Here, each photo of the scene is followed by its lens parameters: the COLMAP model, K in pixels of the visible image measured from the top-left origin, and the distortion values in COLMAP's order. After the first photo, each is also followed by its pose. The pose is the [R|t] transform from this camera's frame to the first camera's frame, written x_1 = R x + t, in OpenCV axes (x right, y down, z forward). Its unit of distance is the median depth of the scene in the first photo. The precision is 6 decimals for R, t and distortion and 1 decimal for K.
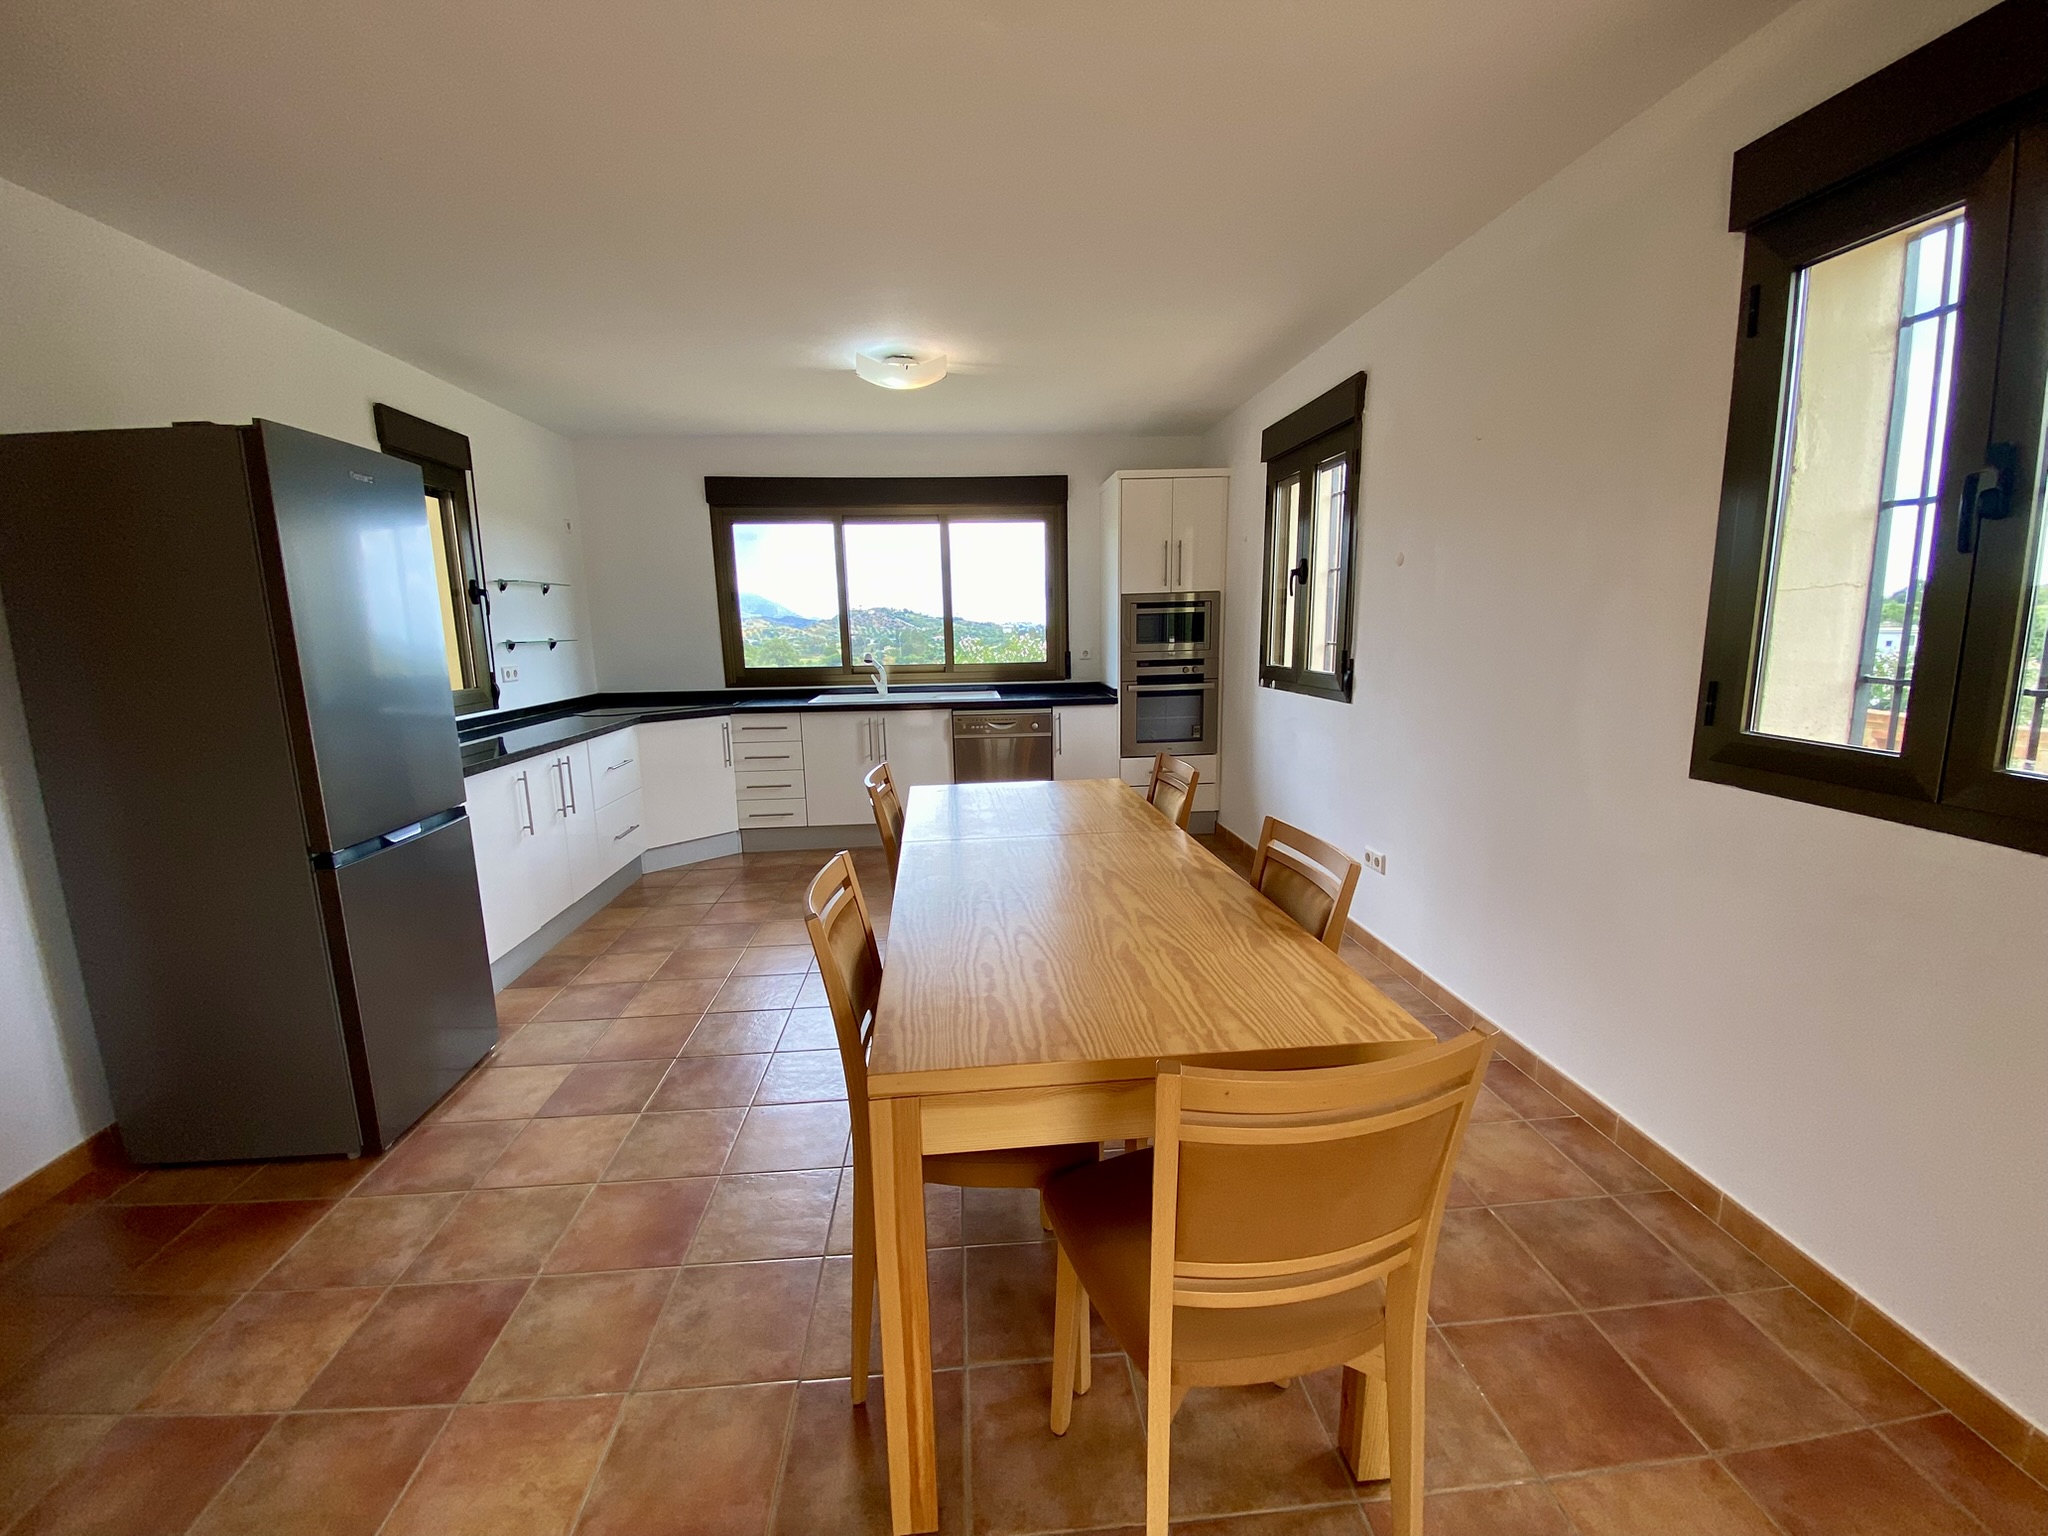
lens RADIAL K [[834.6, 0, 1027.1], [0, 834.6, 775.1], [0, 0, 1]] dist [0.005448, -0.013550]
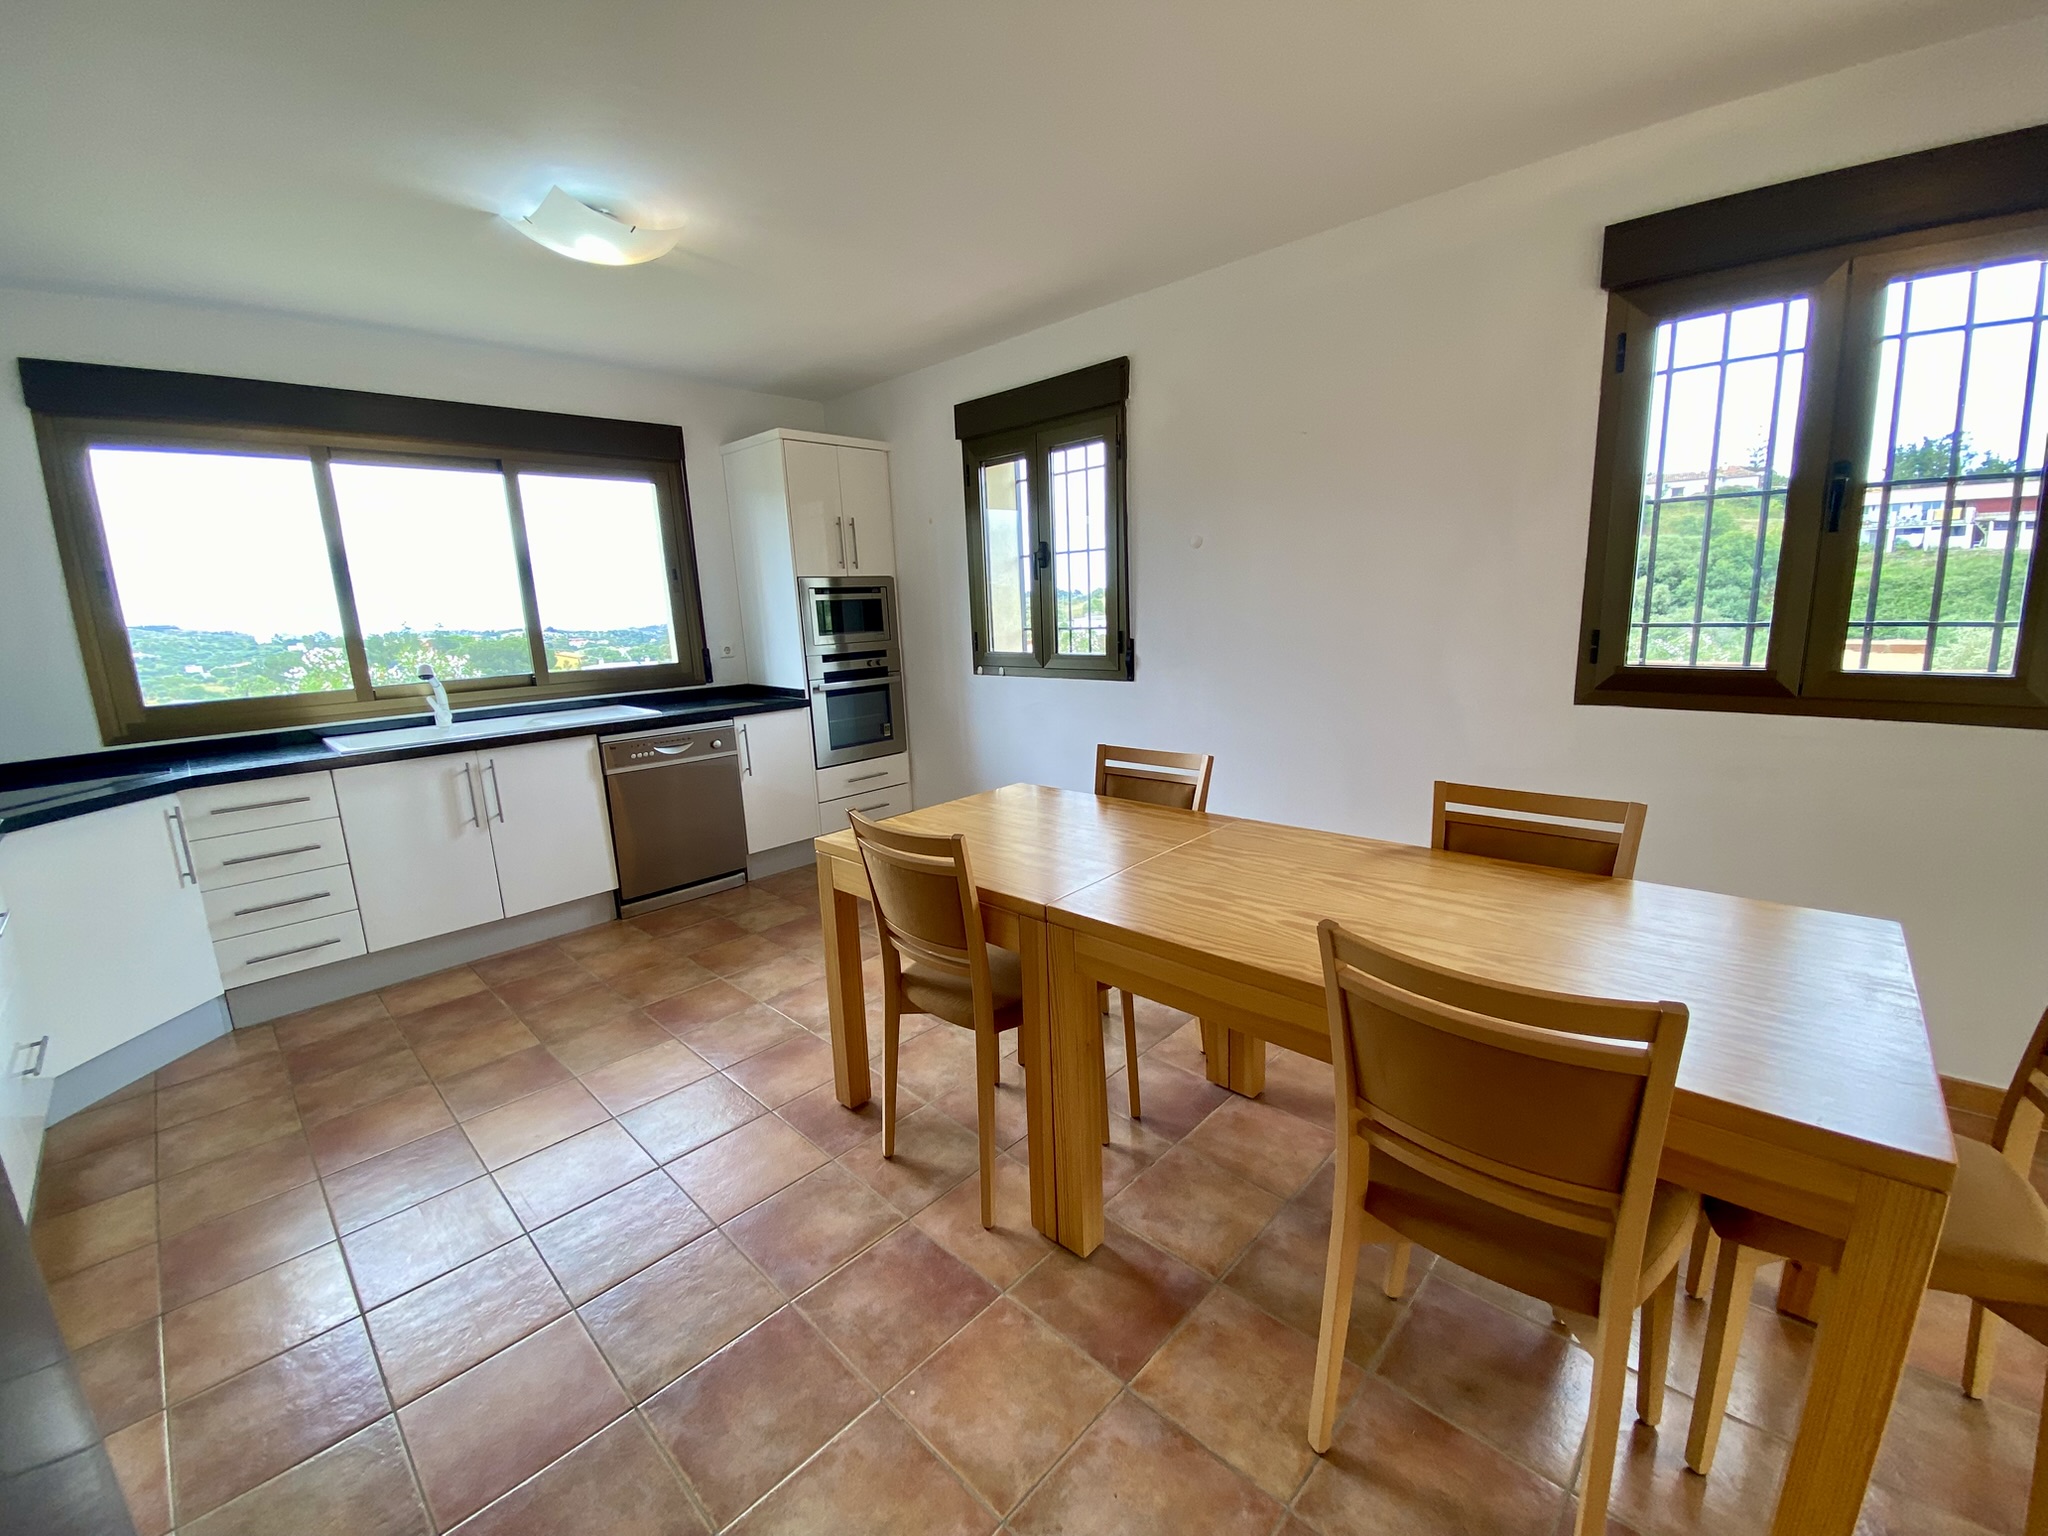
lens RADIAL K [[834.6, 0, 1029.8], [0, 834.6, 773.4], [0, 0, 1]] dist [0.005448, -0.013550]
pose [[0.746848, -0.141507, 0.649764, -0.280654], [0.142537, 0.988452, 0.051434, -0.031038], [-0.649539, 0.054202, 0.758394, 0.219264]]
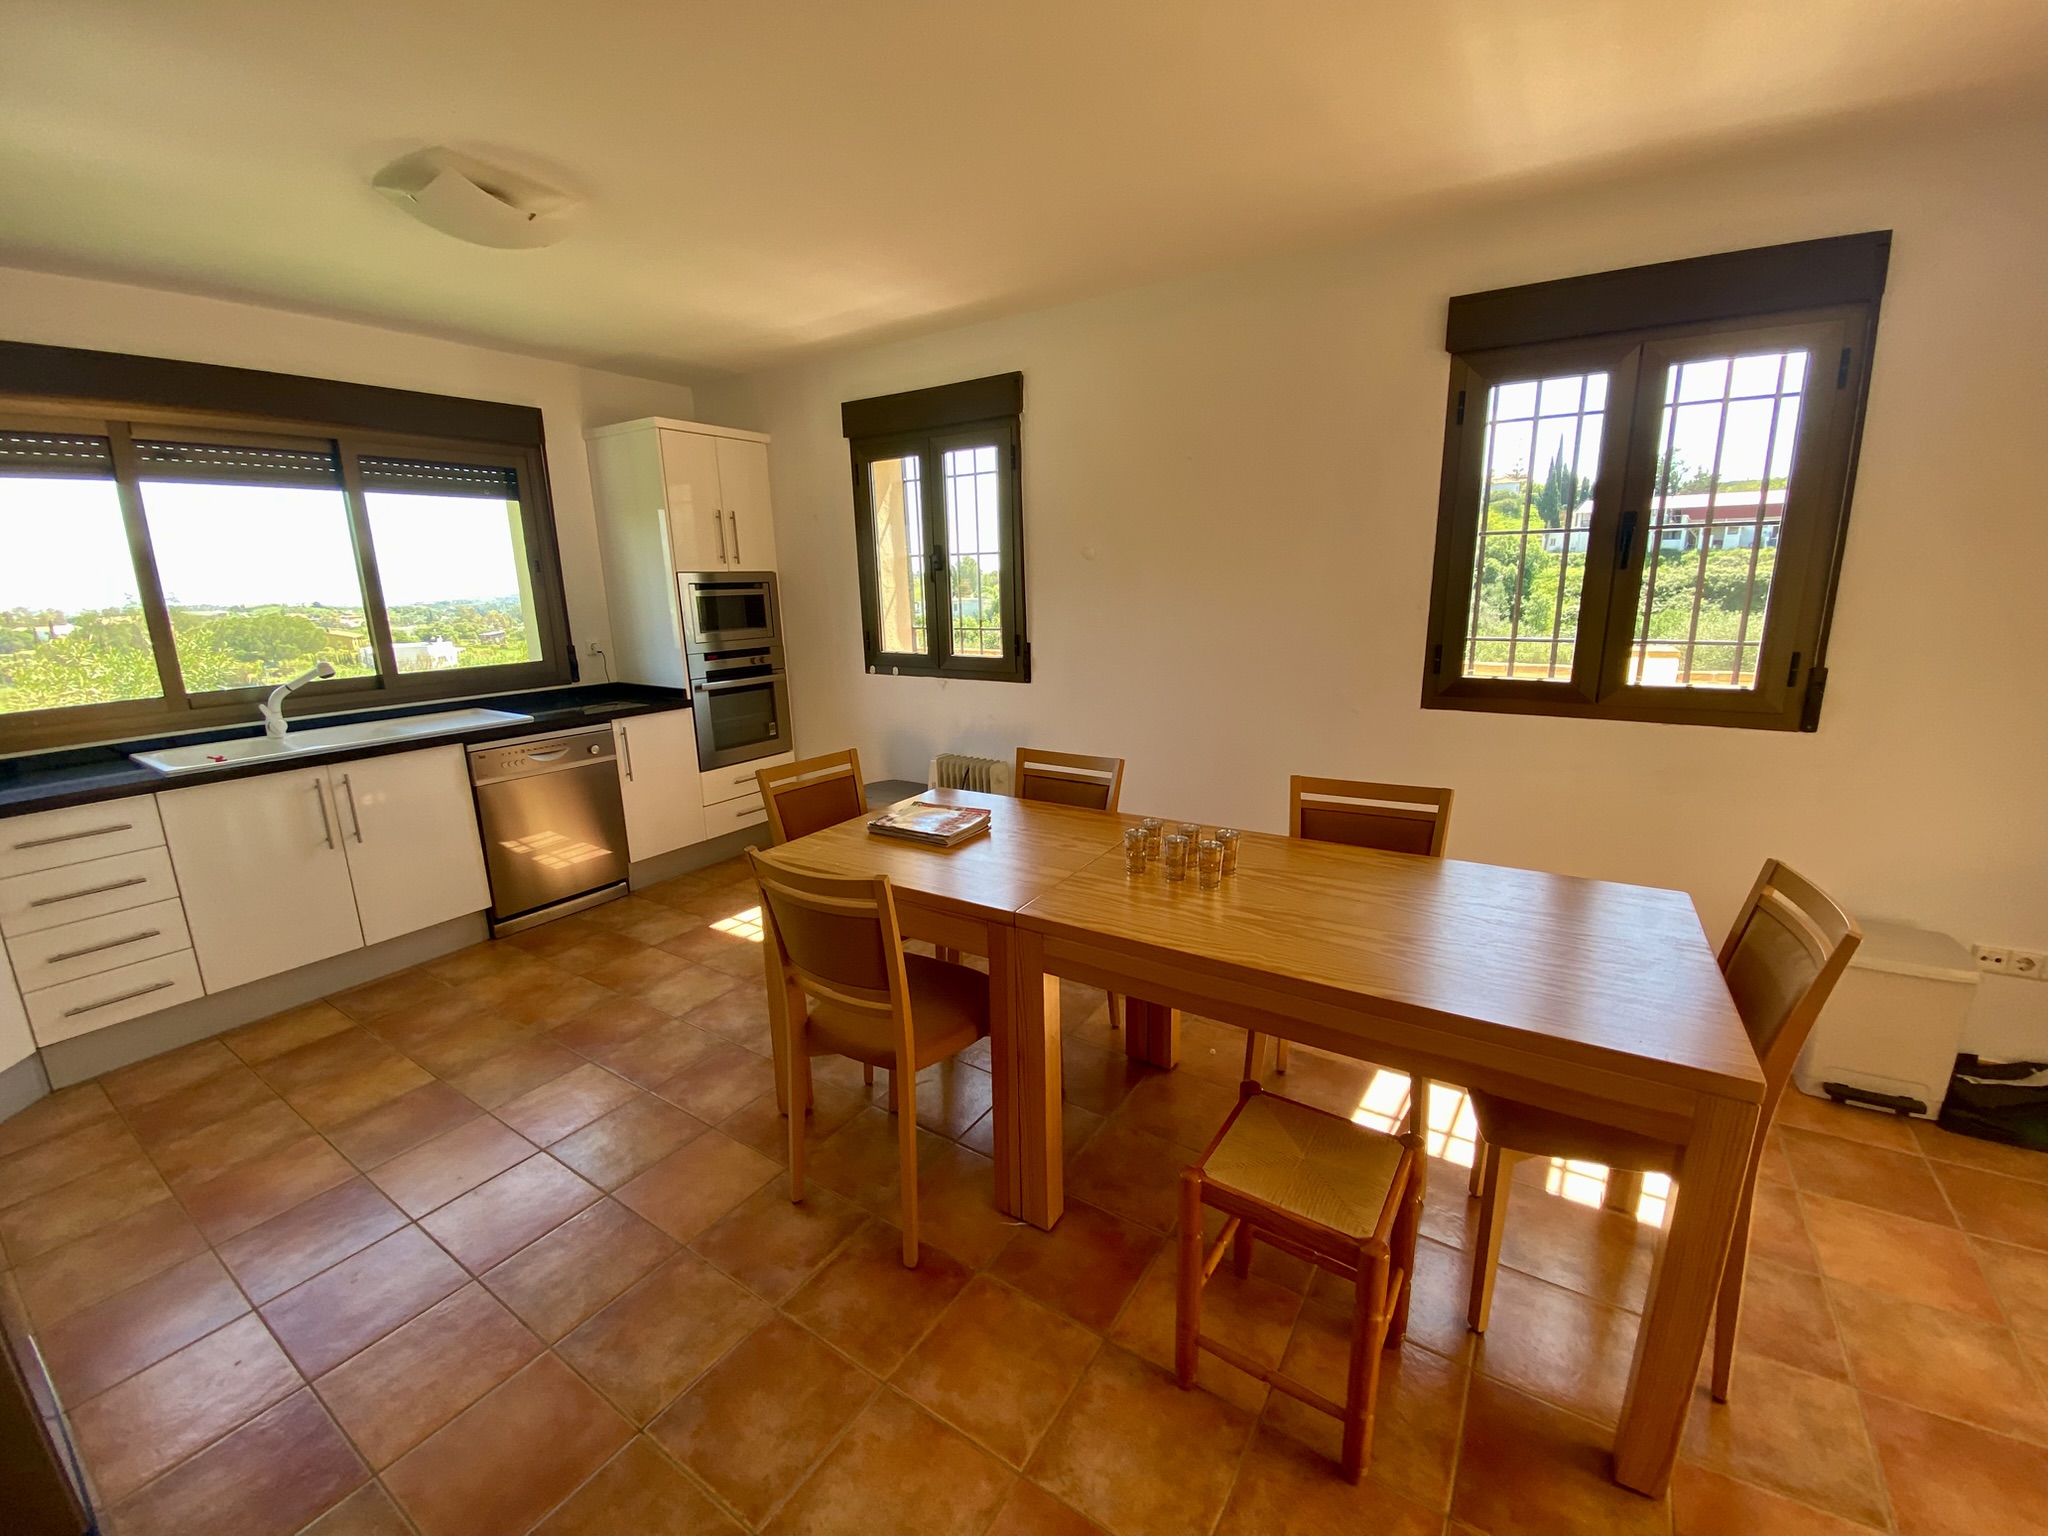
lens RADIAL K [[834.6, 0, 1035.5], [0, 834.6, 775.6], [0, 0, 1]] dist [0.005448, -0.013550]
pose [[0.605871, -0.169367, 0.777325, -0.330045], [0.146421, 0.984124, 0.100300, -0.053233], [-0.781972, 0.053048, 0.621052, 0.237546]]
